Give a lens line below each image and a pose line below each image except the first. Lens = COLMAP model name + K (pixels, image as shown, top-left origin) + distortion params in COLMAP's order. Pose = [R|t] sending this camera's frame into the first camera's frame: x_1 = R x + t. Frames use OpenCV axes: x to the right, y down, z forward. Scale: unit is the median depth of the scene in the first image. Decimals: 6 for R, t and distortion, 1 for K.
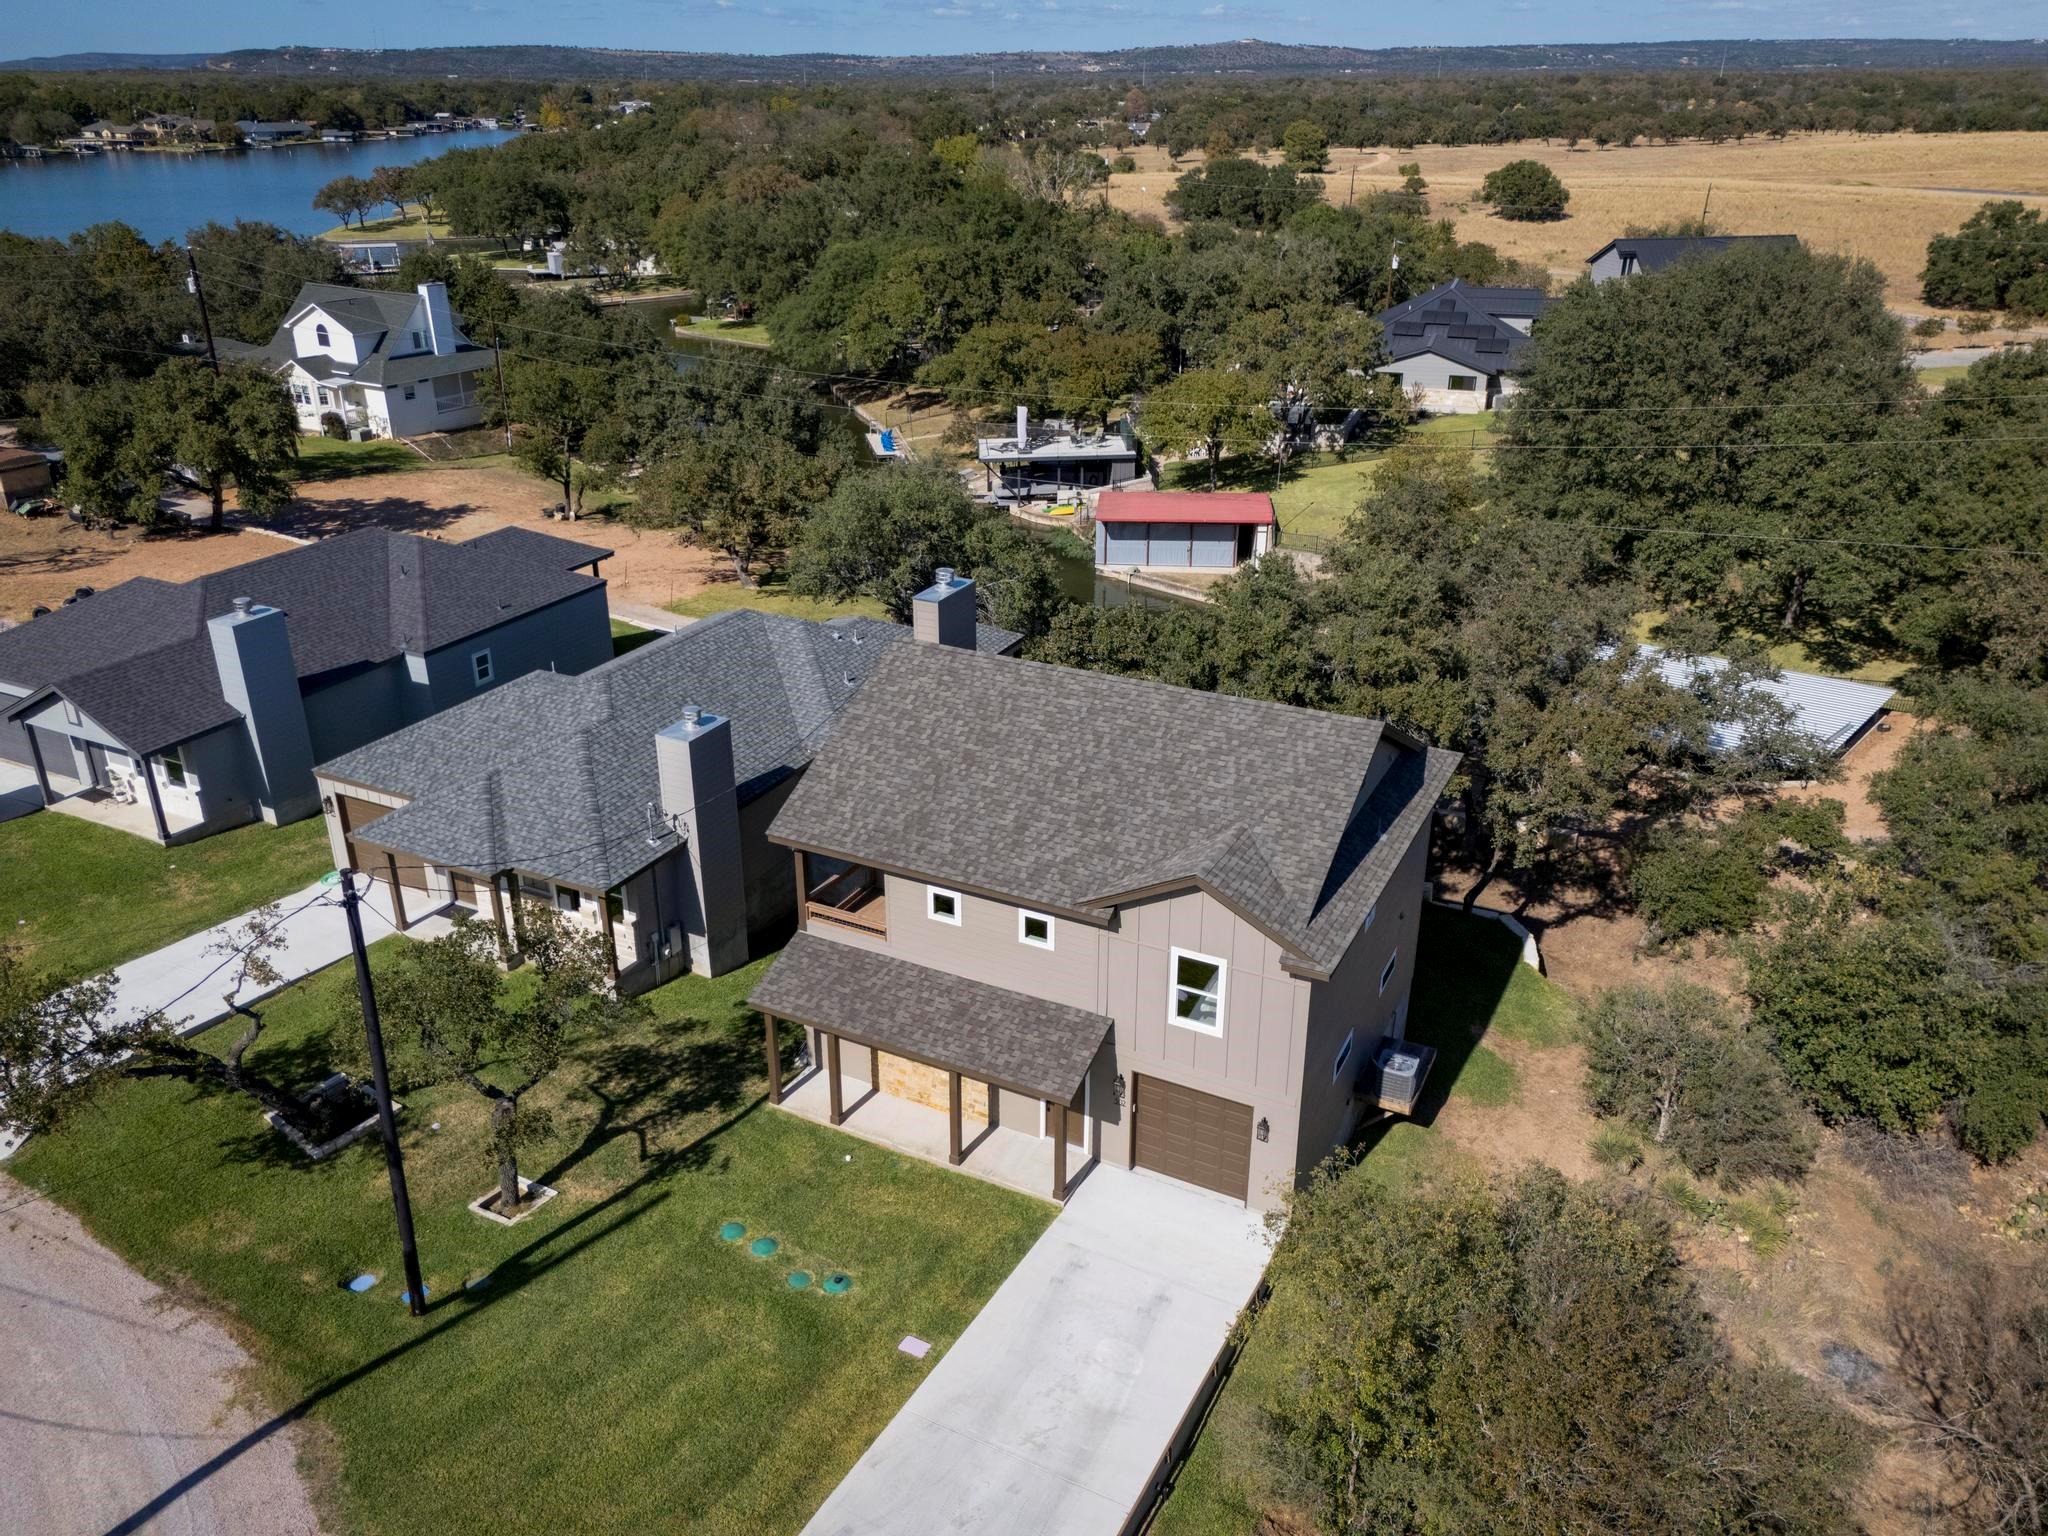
lens RADIAL K [[1494.5, 0, 1024.0], [0, 1494.5, 768.0], [0, 0, 1]] dist [0.042922, -0.030524]
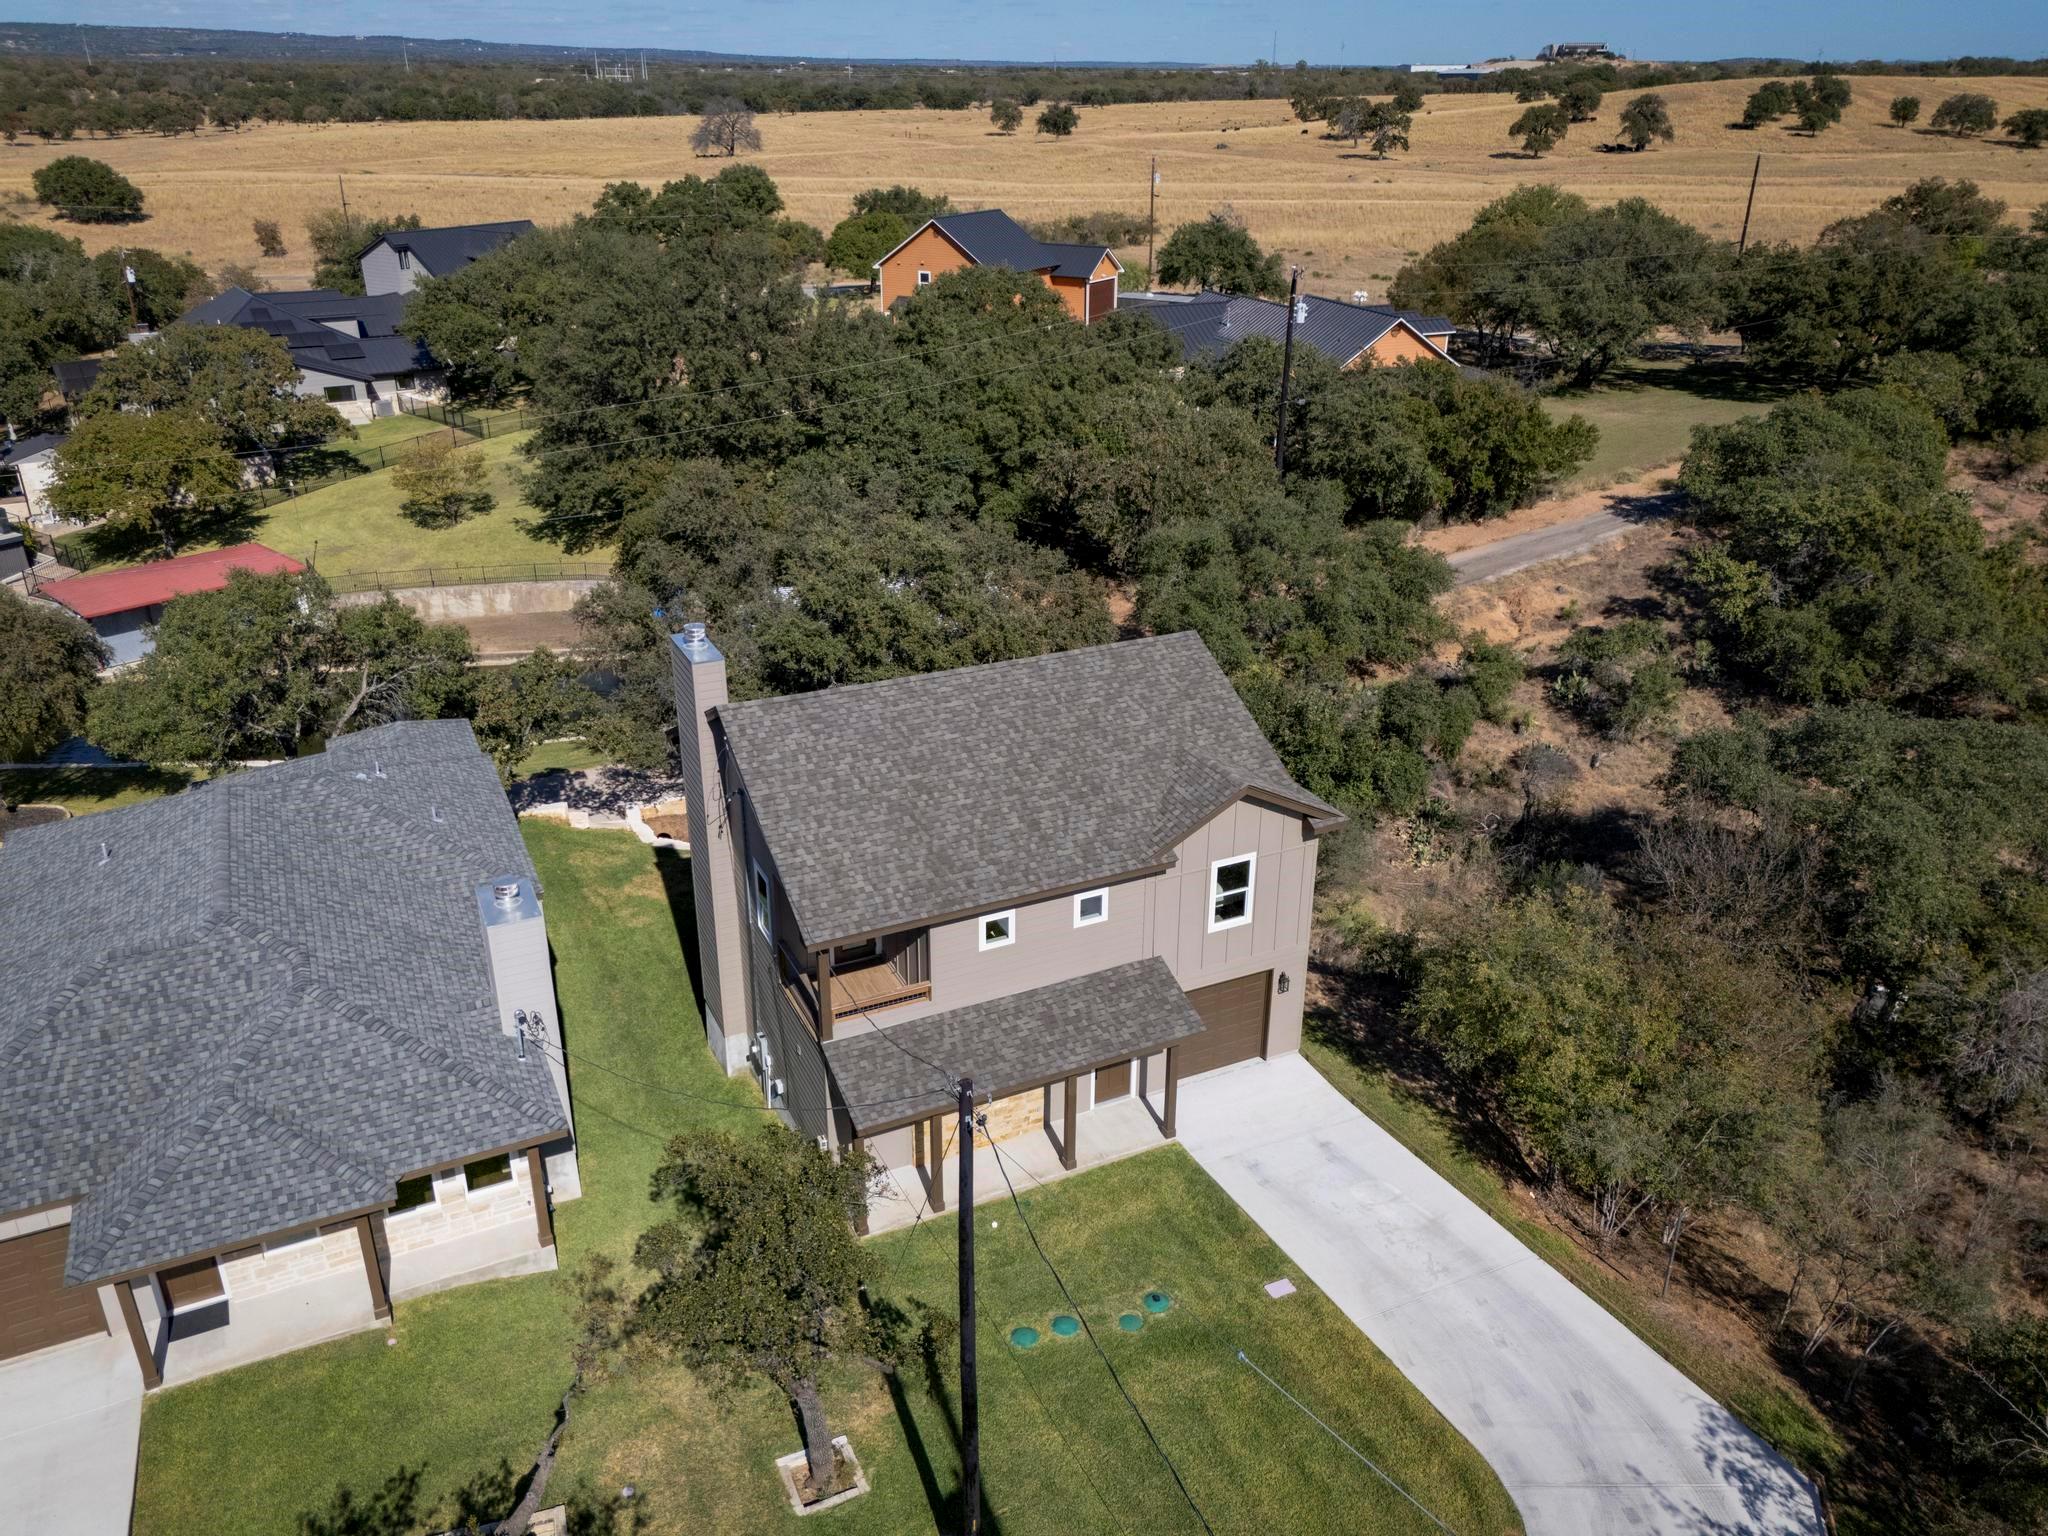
lens RADIAL K [[1494.5, 0, 1024.0], [0, 1494.5, 768.0], [0, 0, 1]] dist [0.042922, -0.030524]
pose [[0.610349, -0.326293, 0.721808, -0.692388], [0.322617, 0.934618, 0.149694, -0.142242], [-0.723459, 0.141502, 0.675710, 0.311027]]
